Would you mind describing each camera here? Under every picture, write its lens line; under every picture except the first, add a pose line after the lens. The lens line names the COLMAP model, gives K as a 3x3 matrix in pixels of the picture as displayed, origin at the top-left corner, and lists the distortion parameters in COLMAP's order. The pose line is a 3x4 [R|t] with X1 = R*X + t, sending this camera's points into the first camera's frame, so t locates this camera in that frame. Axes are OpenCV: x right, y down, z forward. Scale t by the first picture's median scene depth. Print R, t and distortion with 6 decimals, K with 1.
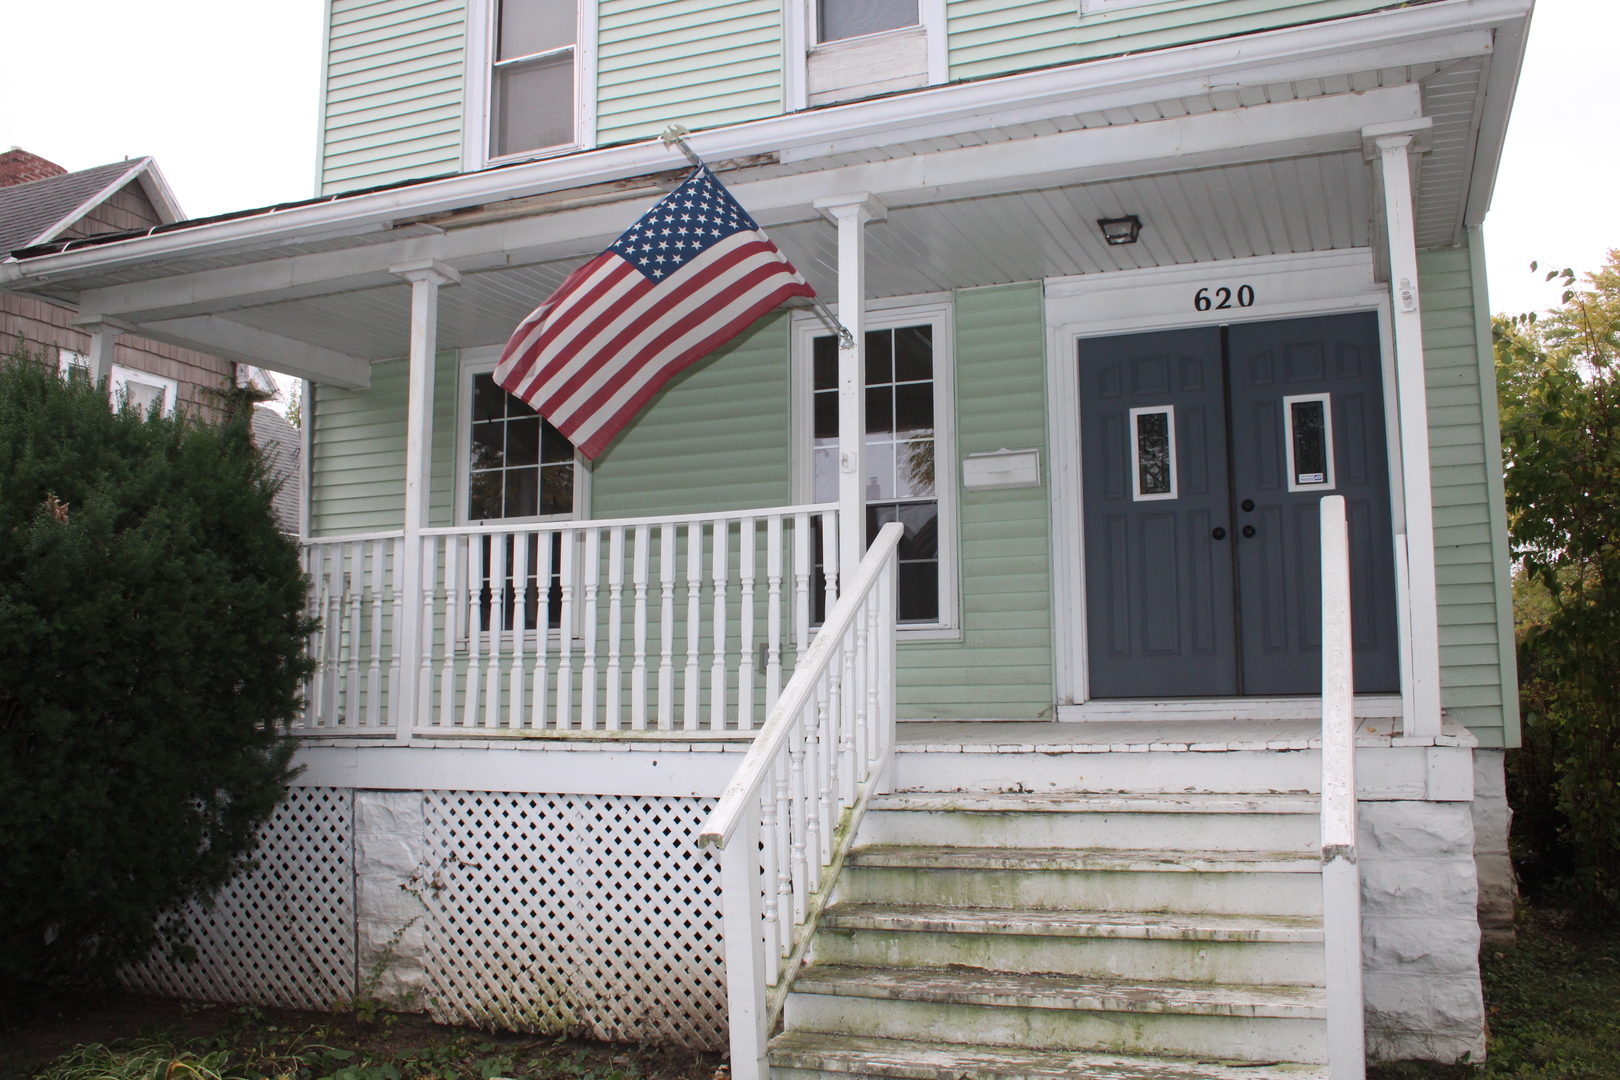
lens RADIAL K [[1479.8, 0, 809.7], [0, 1479.8, 515.0], [0, 0, 1]] dist [-0.103625, 0.014083]
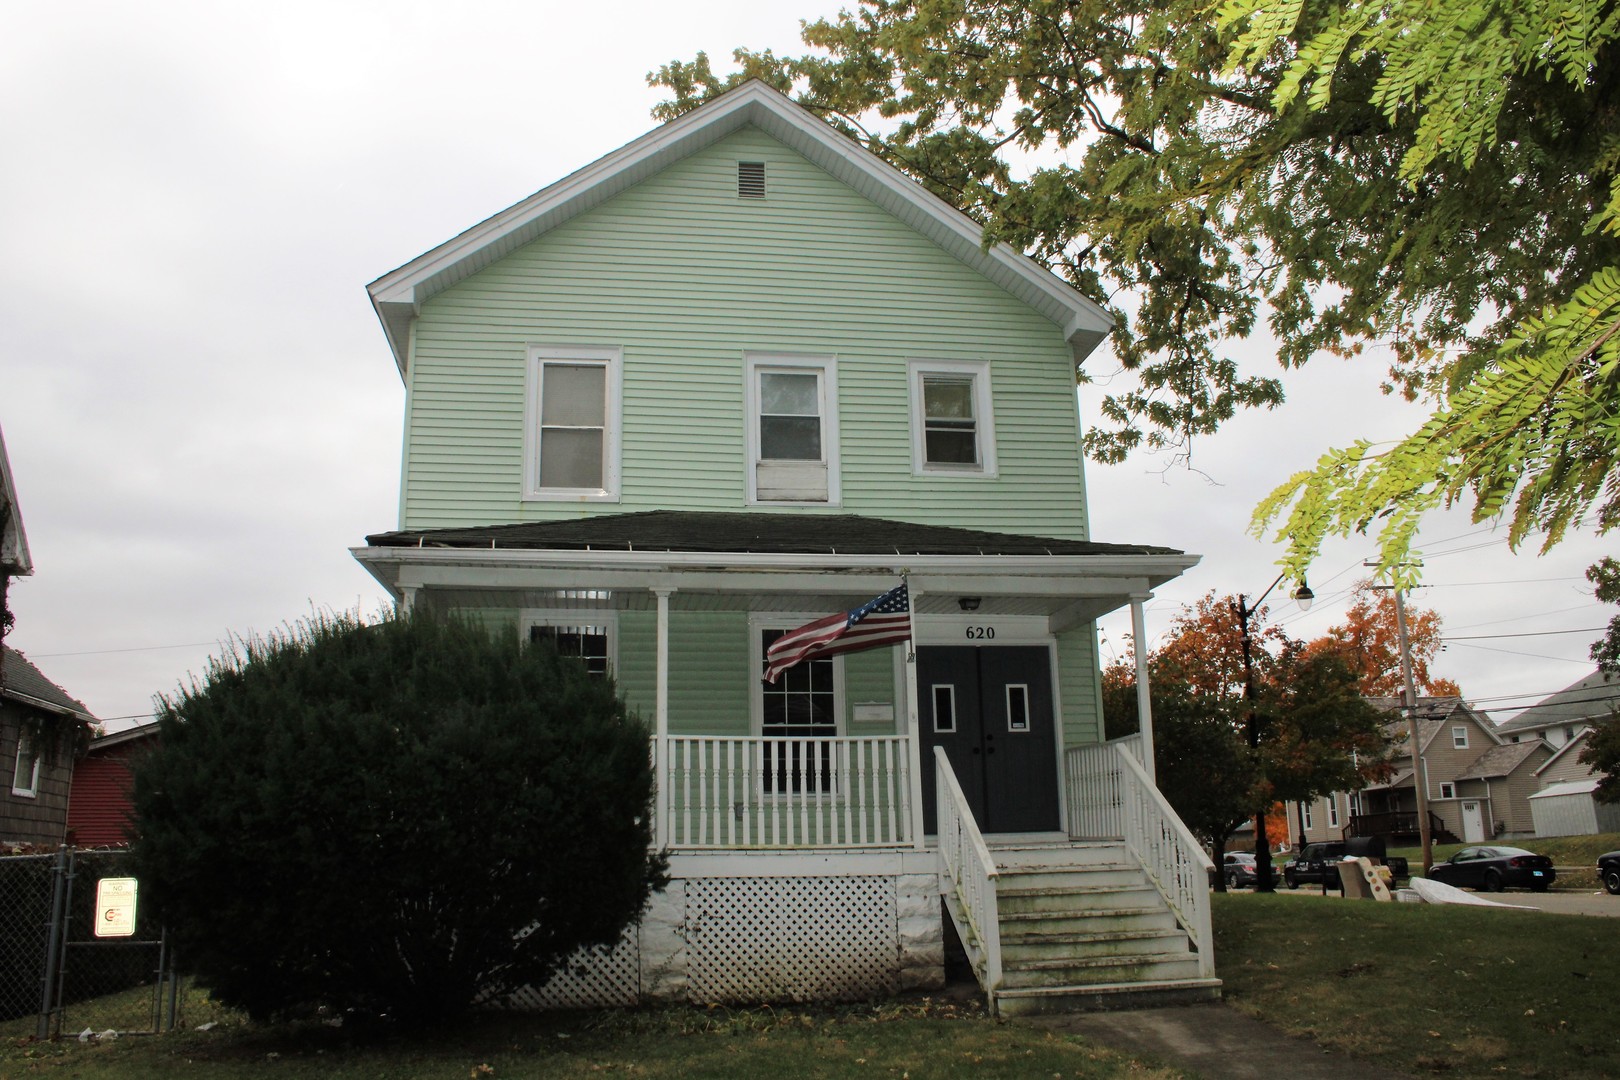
lens RADIAL K [[1328.7, 0, 810.0], [0, 1328.7, 540.0], [0, 0, 1]] dist [-0.153619, 0.116152]
pose [[0.856923, 0.117532, 0.501865, -1.051233], [-0.055789, 0.989085, -0.136377, -0.016657], [-0.512416, 0.088866, 0.854127, -0.552393]]
